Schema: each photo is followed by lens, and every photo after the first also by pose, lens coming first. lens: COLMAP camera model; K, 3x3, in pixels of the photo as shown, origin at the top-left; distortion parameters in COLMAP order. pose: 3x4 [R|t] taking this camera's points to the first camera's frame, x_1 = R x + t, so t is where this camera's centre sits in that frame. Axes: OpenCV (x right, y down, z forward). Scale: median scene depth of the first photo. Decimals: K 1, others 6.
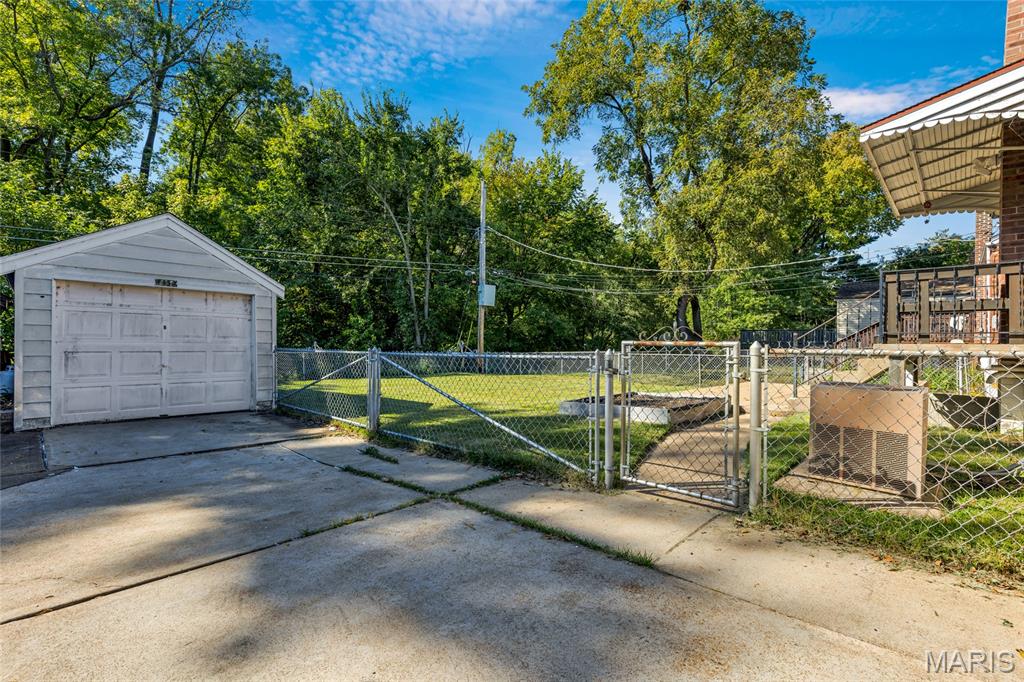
lens RADIAL K [[466.0, 0, 509.4], [0, 466.0, 340.4], [0, 0, 1]] dist [-0.004519, -0.000232]
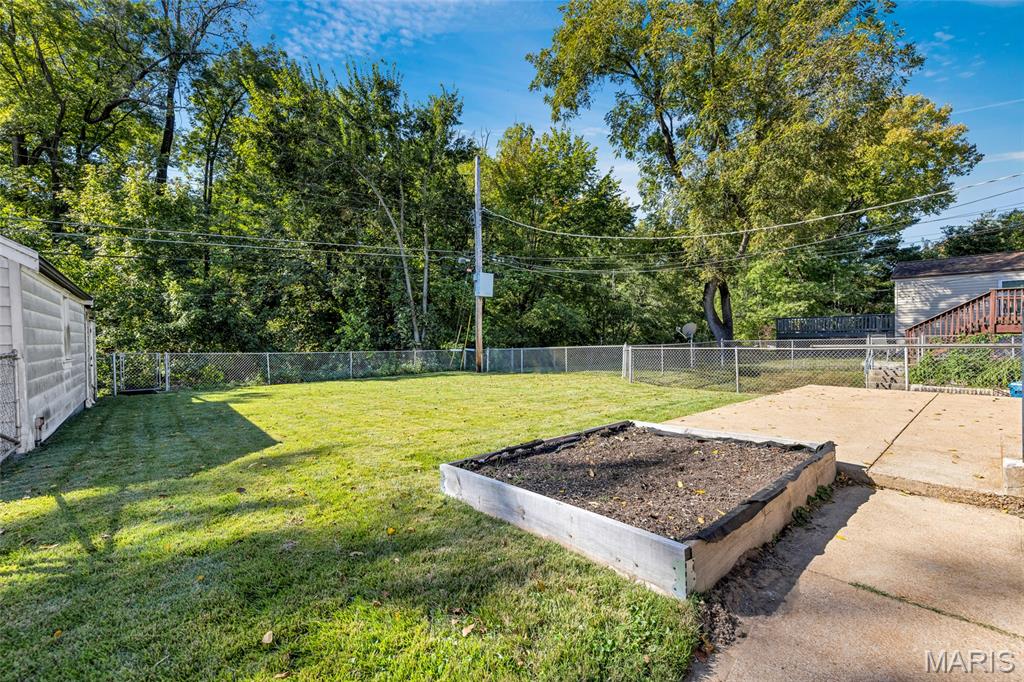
lens RADIAL K [[418.1, 0, 516.3], [0, 418.1, 341.9], [0, 0, 1]] dist [0.007942, -0.001182]
pose [[0.997132, -0.019546, -0.073114, 0.056649], [0.020672, 0.999679, 0.014677, 0.000776], [0.072804, -0.016147, 0.997216, 0.168701]]
